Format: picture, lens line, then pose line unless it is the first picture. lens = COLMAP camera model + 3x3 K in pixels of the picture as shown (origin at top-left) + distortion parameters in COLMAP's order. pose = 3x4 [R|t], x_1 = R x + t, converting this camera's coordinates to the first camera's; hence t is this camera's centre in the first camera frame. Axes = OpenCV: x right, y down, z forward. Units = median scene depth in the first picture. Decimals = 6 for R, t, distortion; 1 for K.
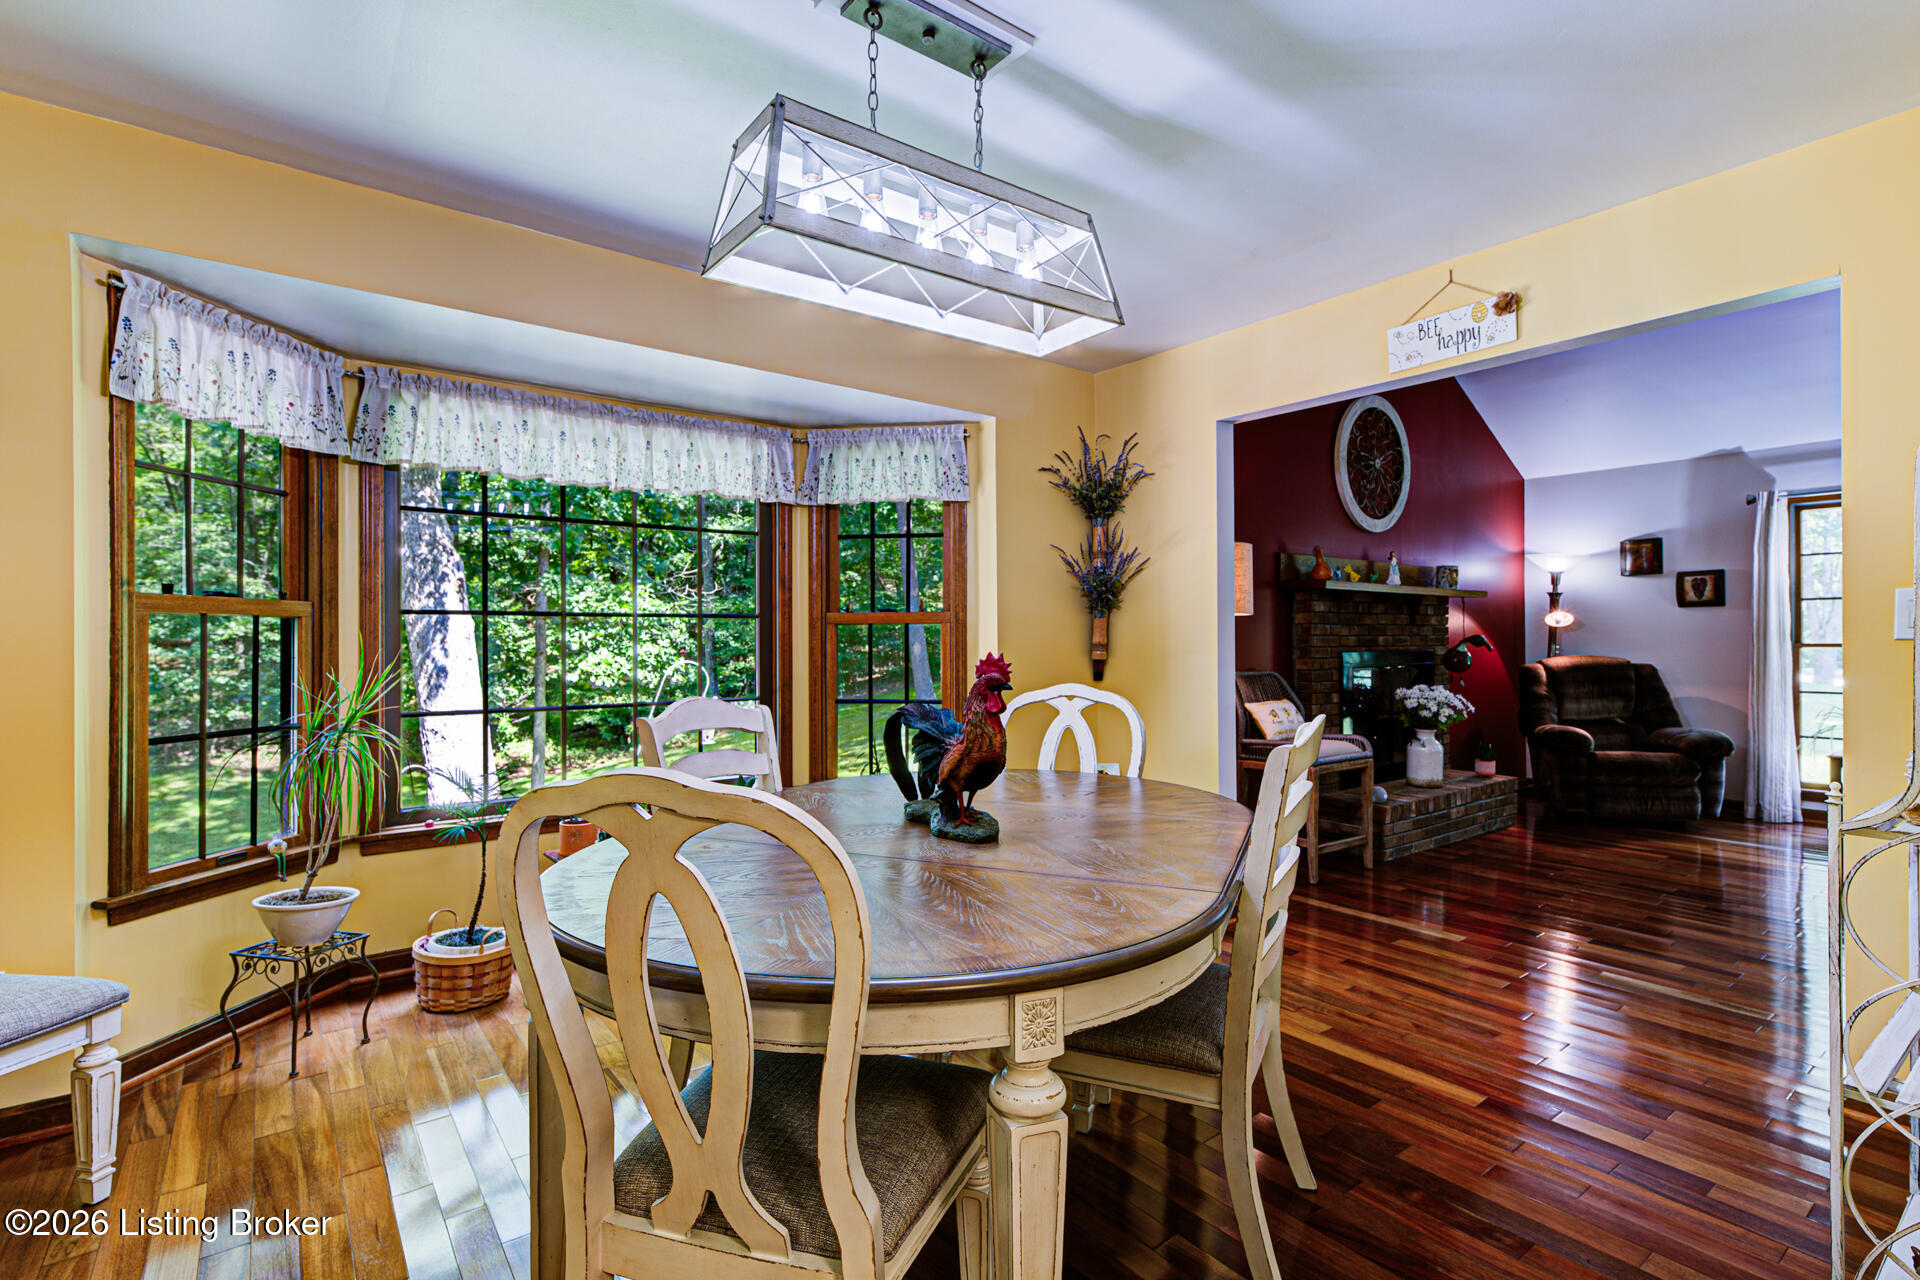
lens RADIAL K [[905.4, 0, 962.7], [0, 905.4, 639.4], [0, 0, 1]] dist [0.016075, 0.000089]
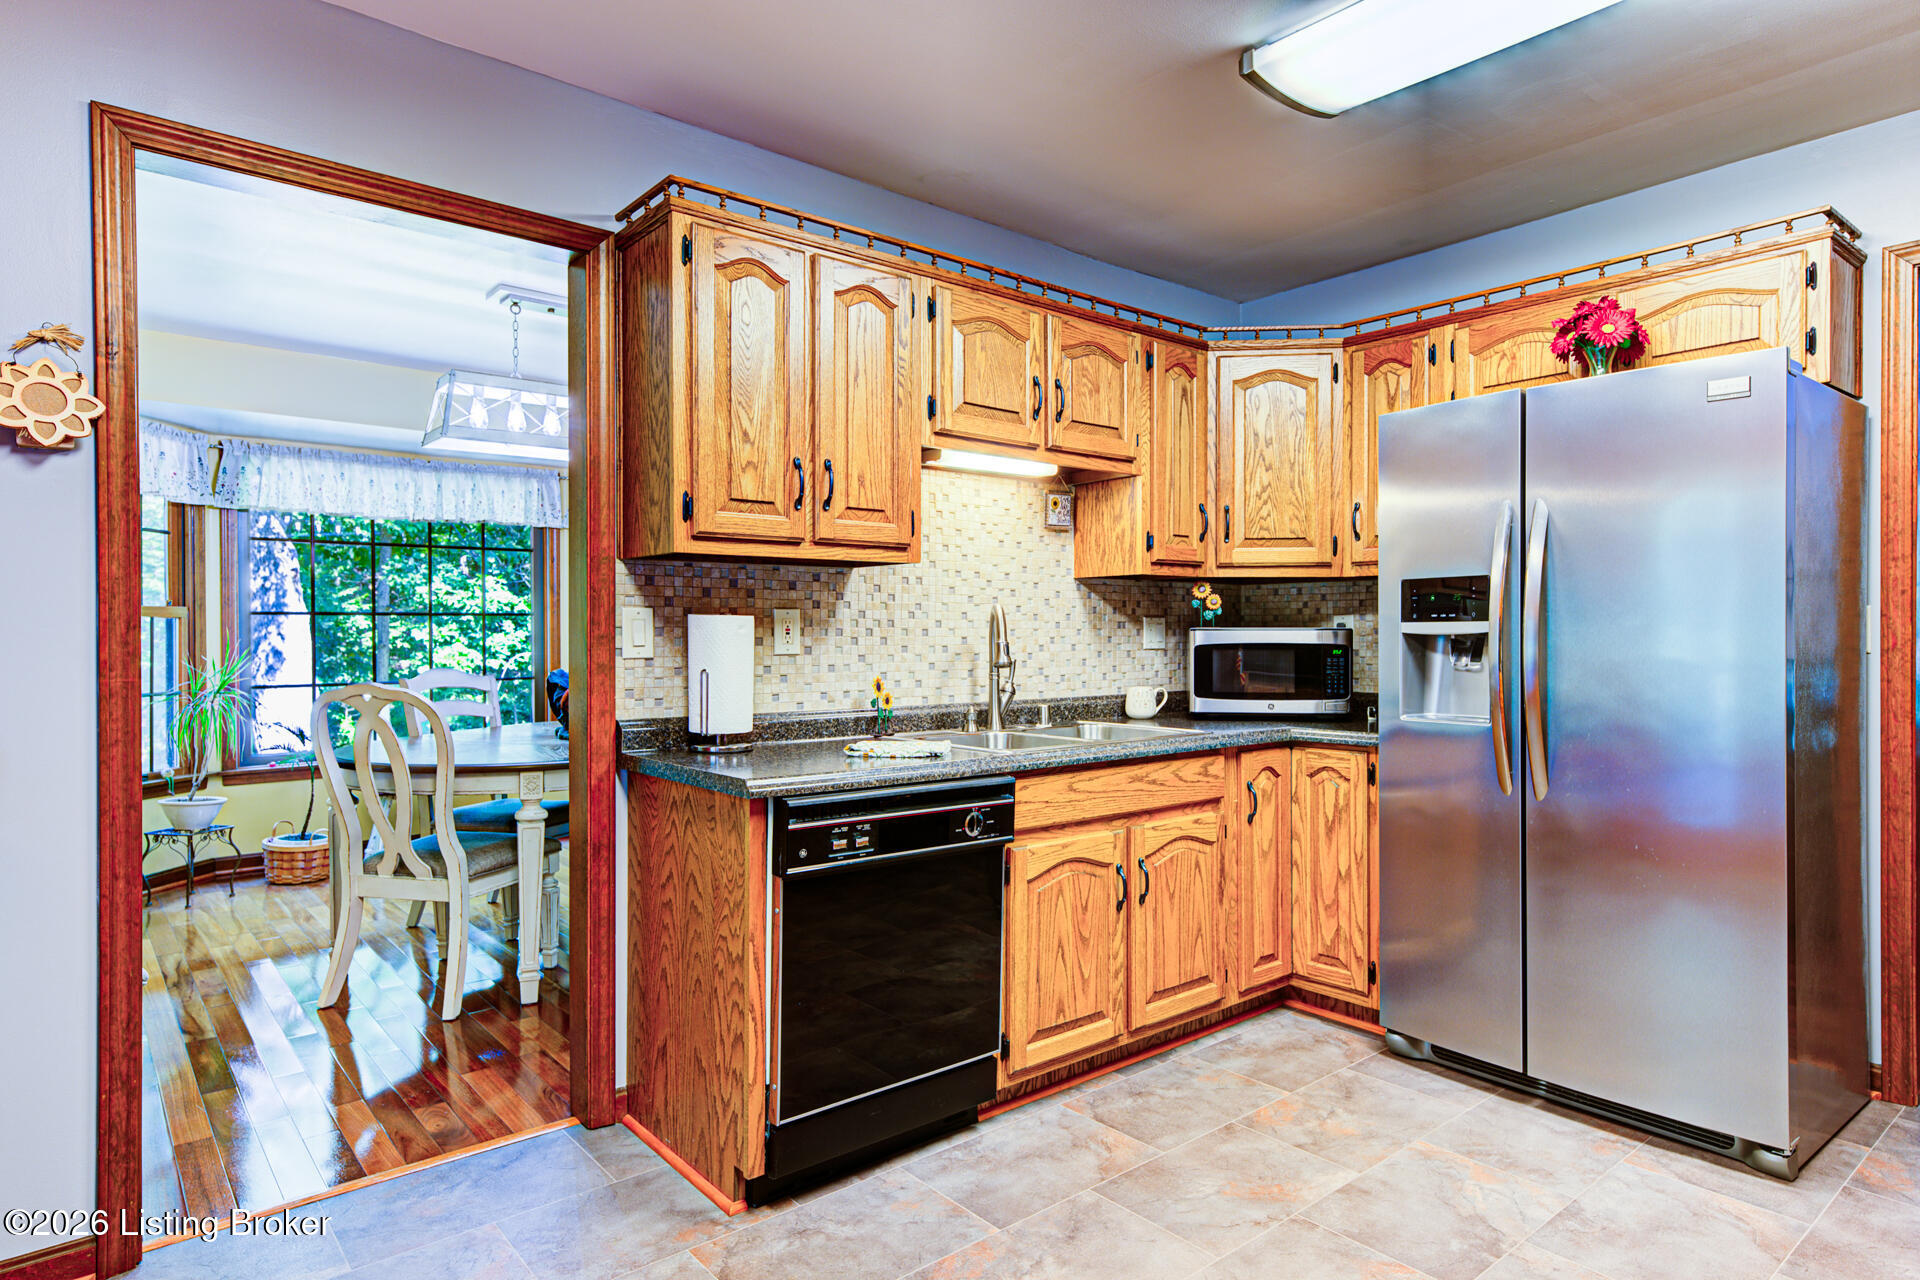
lens RADIAL K [[1089.9, 0, 969.0], [0, 1089.9, 638.9], [0, 0, 1]] dist [0.022729, 0.000770]
pose [[0.999015, -0.001781, 0.044342, 0.411183], [0.001430, 0.999967, 0.007963, -0.002702], [-0.044354, -0.007892, 0.998985, -0.738427]]
